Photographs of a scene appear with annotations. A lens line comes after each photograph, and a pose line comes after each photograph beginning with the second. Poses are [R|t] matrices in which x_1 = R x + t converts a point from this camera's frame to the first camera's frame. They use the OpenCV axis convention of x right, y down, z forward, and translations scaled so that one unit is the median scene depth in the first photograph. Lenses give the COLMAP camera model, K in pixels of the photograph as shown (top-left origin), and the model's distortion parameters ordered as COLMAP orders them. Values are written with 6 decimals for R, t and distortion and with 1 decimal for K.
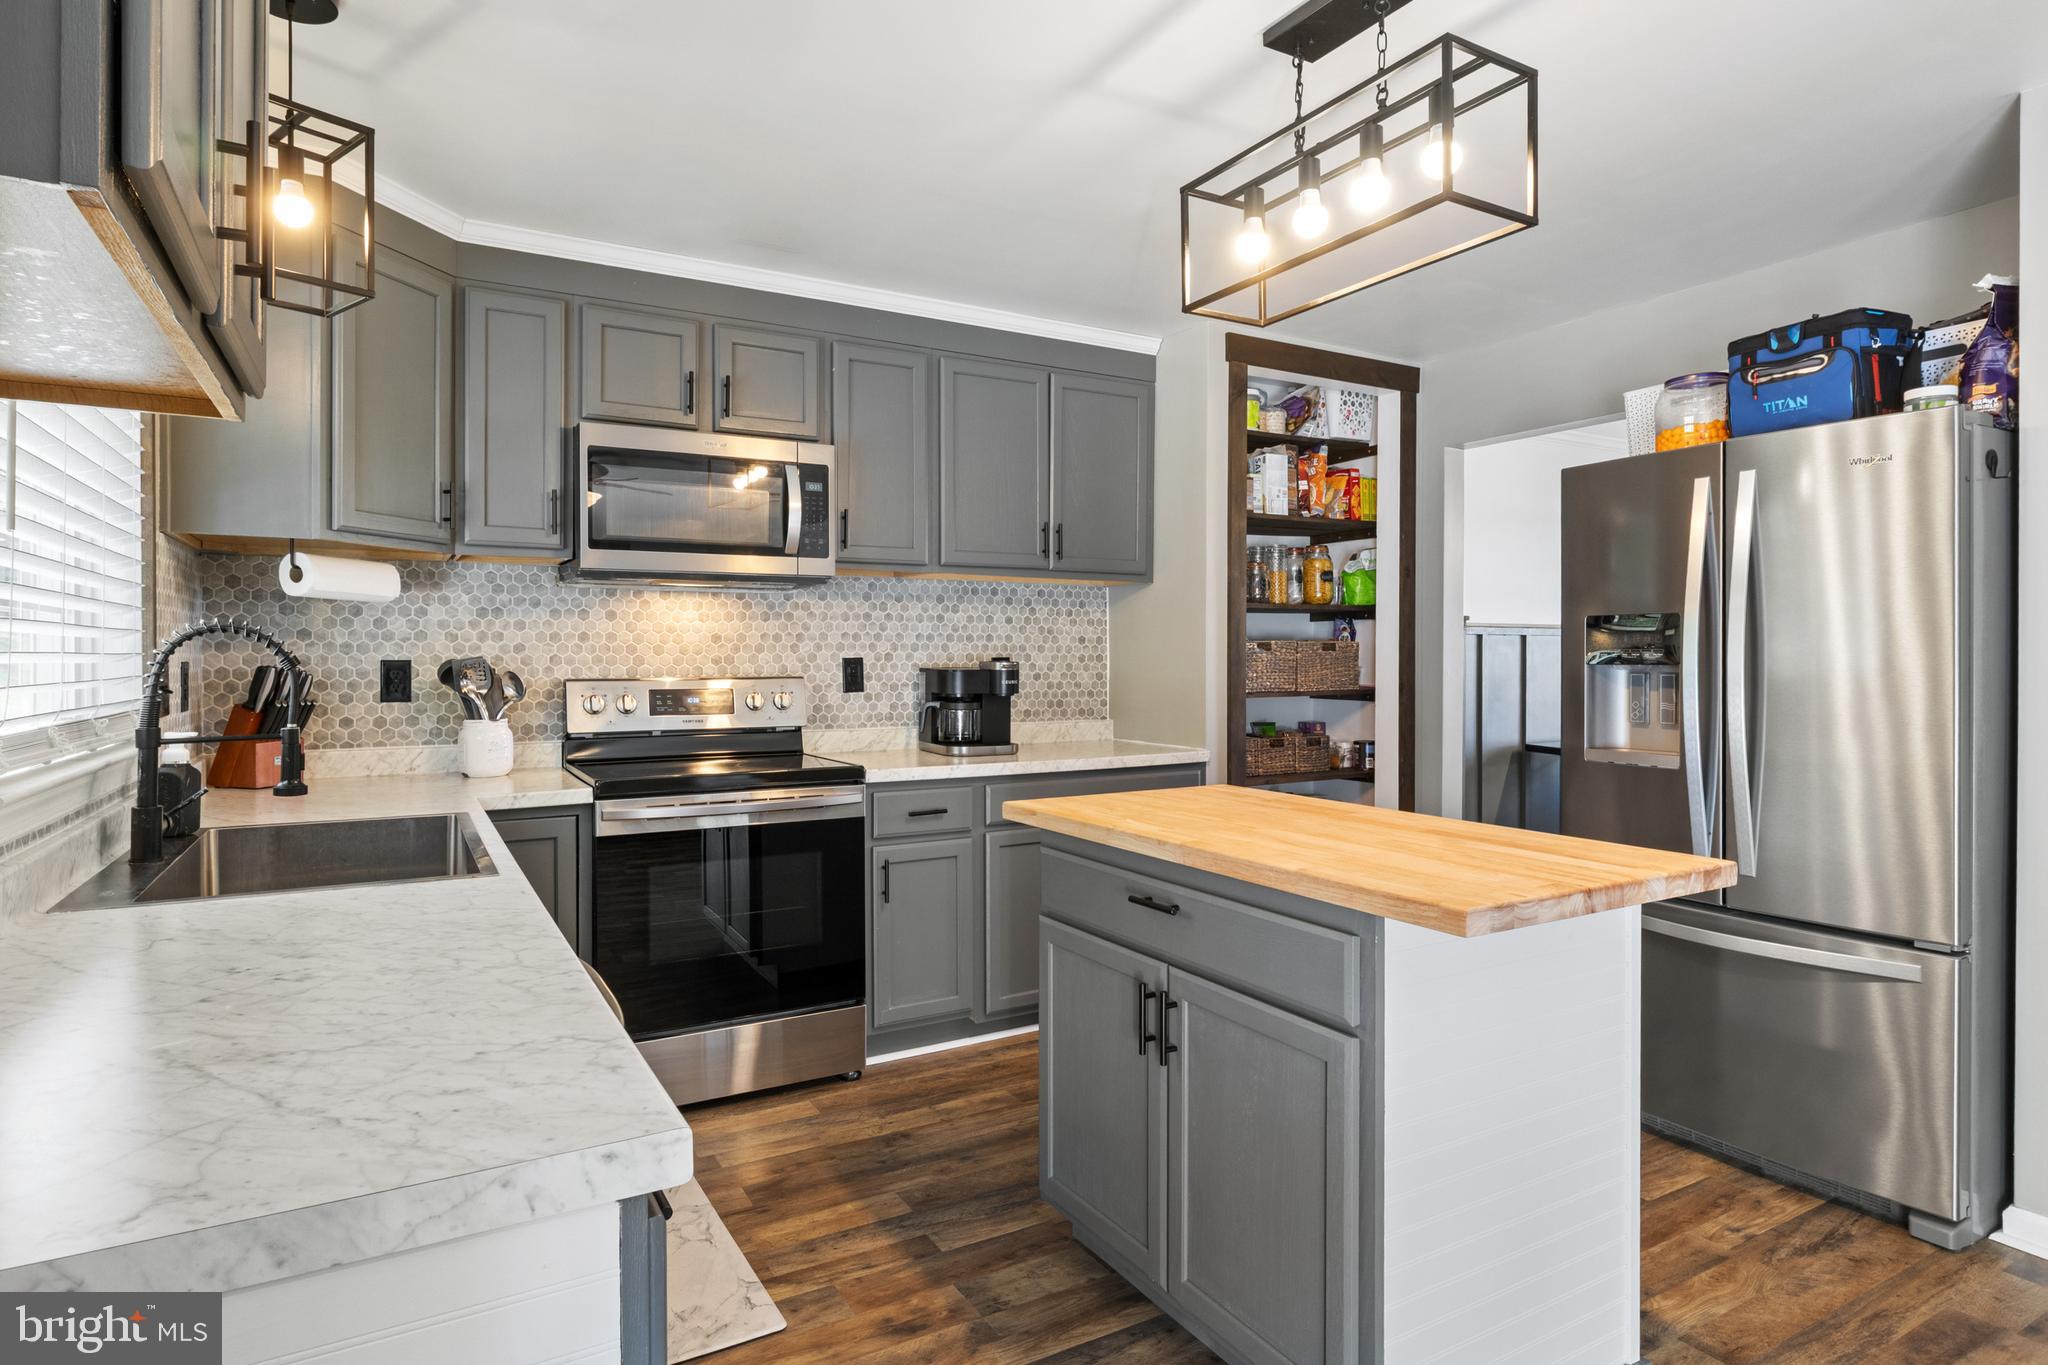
lens RADIAL K [[1113.0, 0, 1019.0], [0, 1113.0, 662.8], [0, 0, 1]] dist [-0.005954, 0.002528]
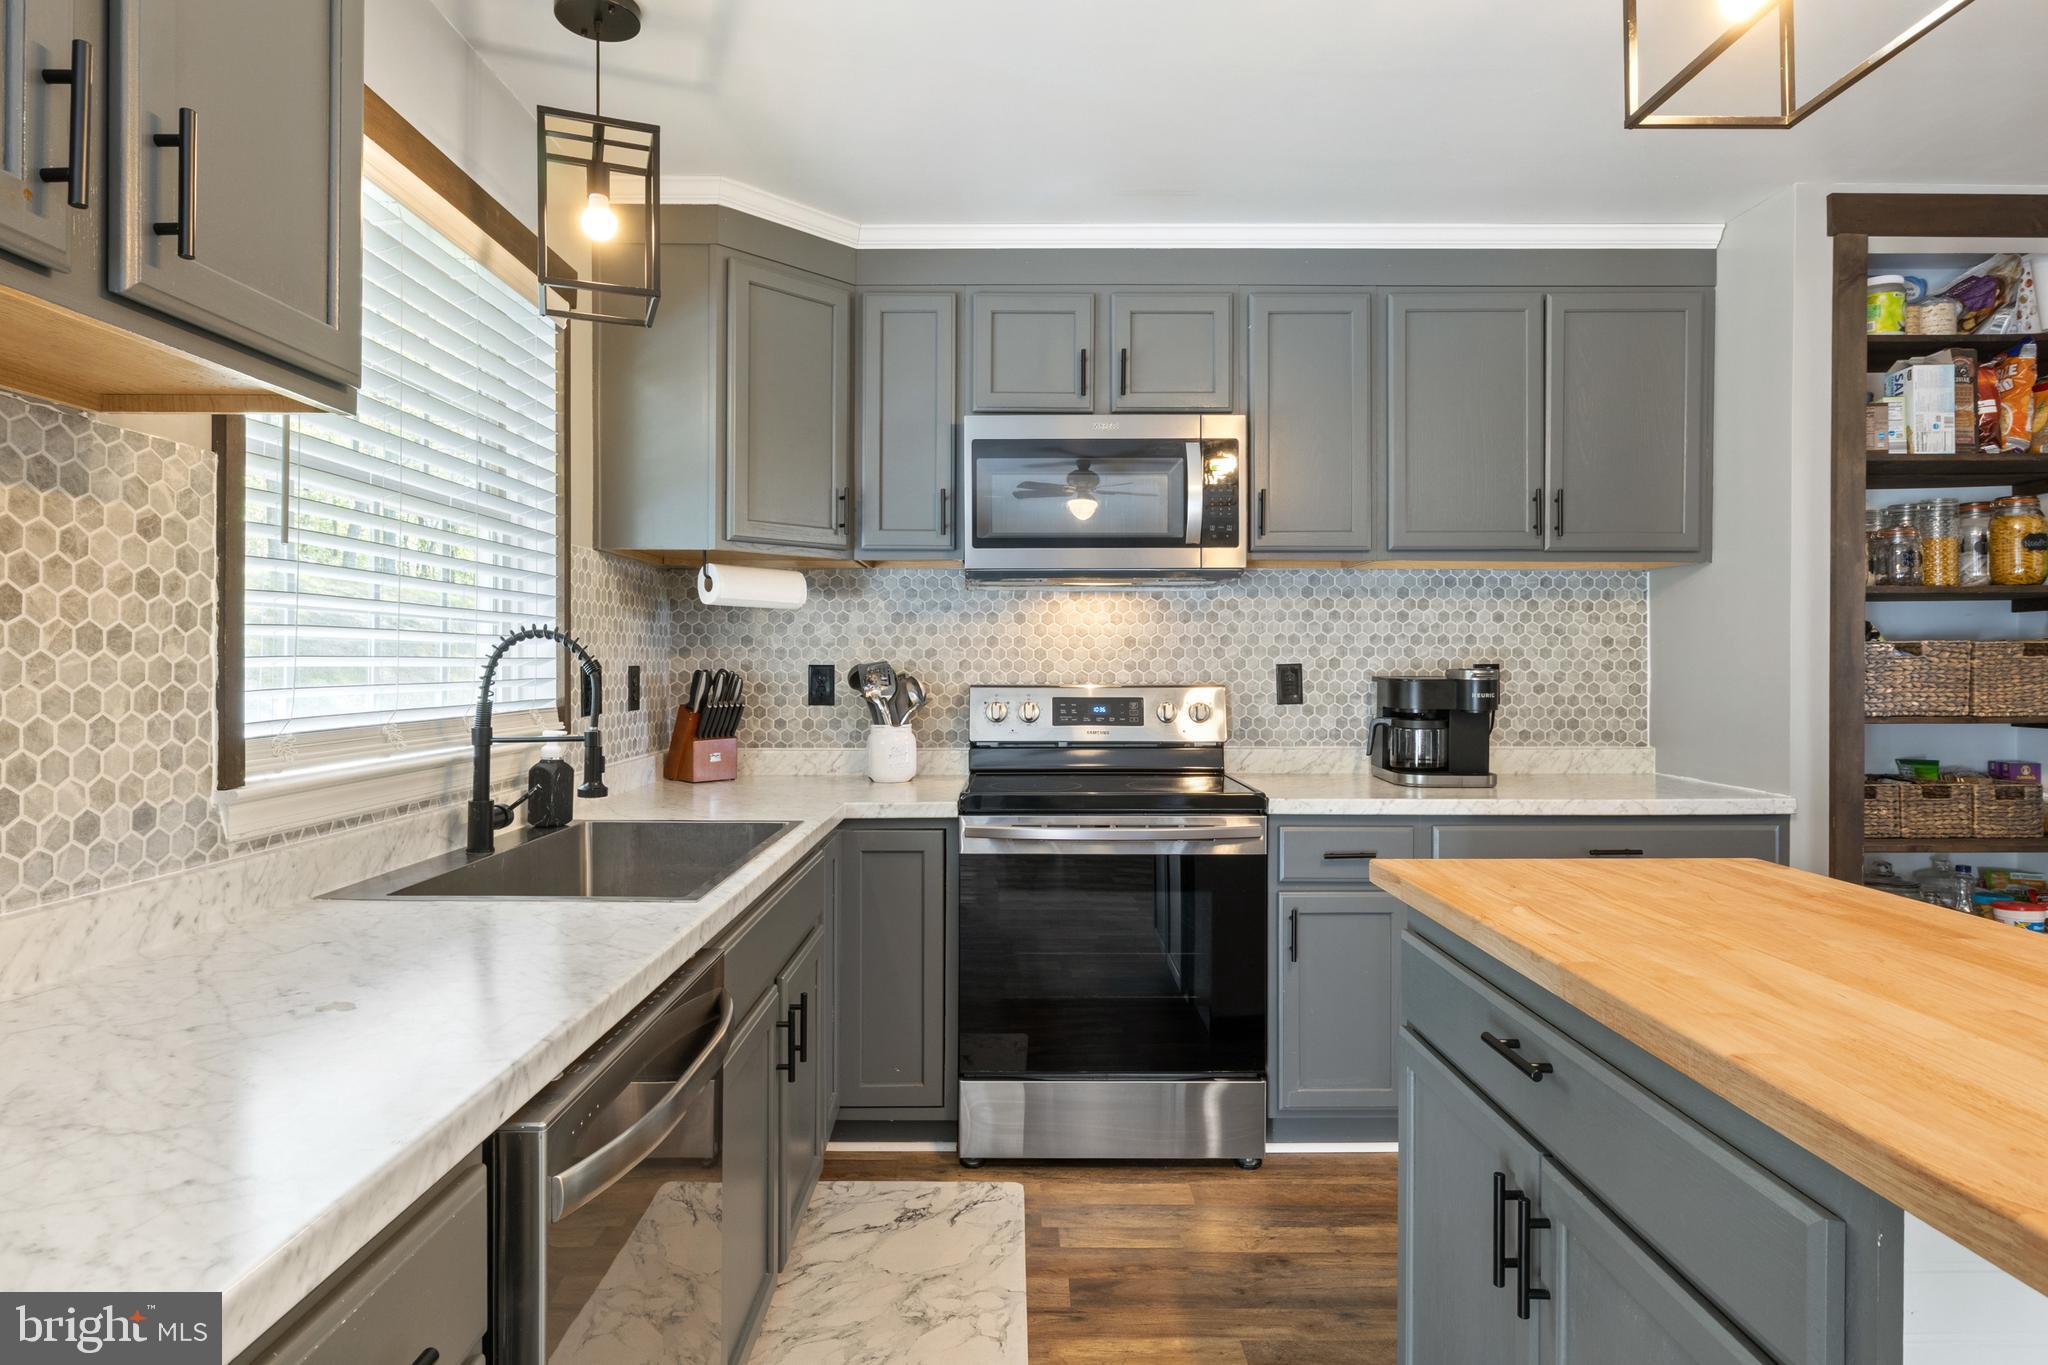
lens RADIAL K [[1113.0, 0, 1011.8], [0, 1113.0, 663.8], [0, 0, 1]] dist [-0.005954, 0.002528]
pose [[0.866841, 0.002484, -0.498578, 0.109867], [-0.004926, 0.999981, -0.003582, -0.000541], [0.498560, 0.005561, 0.866838, 0.181076]]
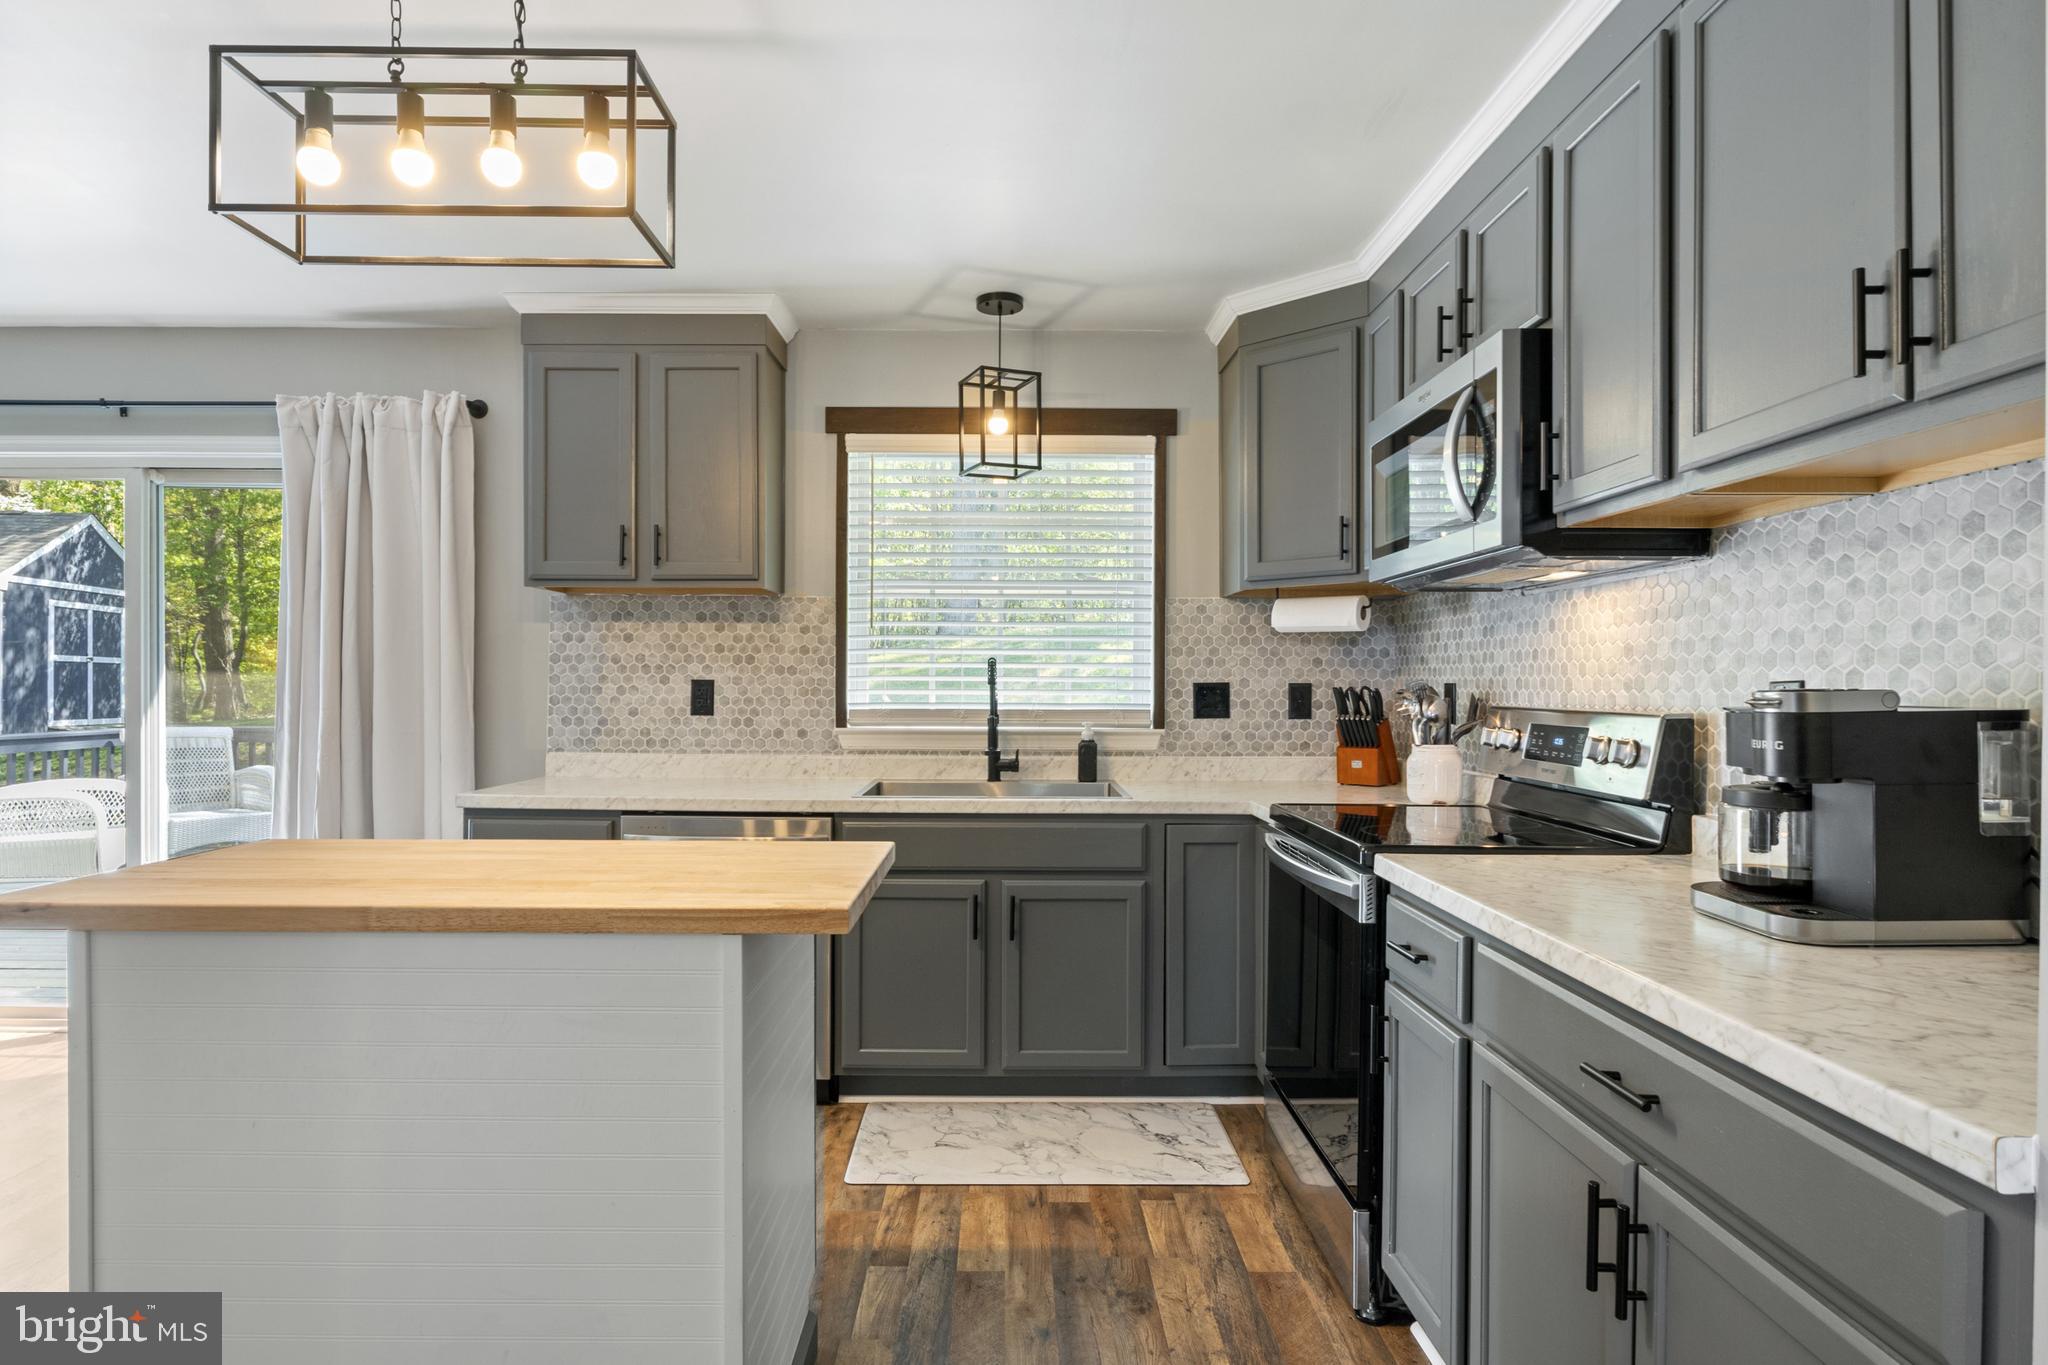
lens RADIAL K [[1113.0, 0, 1004.1], [0, 1113.0, 691.8], [0, 0, 1]] dist [-0.005954, 0.002528]
pose [[-0.500203, 0.006241, -0.865885, 0.519903], [-0.009056, 0.999882, 0.012439, -0.003174], [0.865861, 0.014063, -0.500088, 1.125932]]
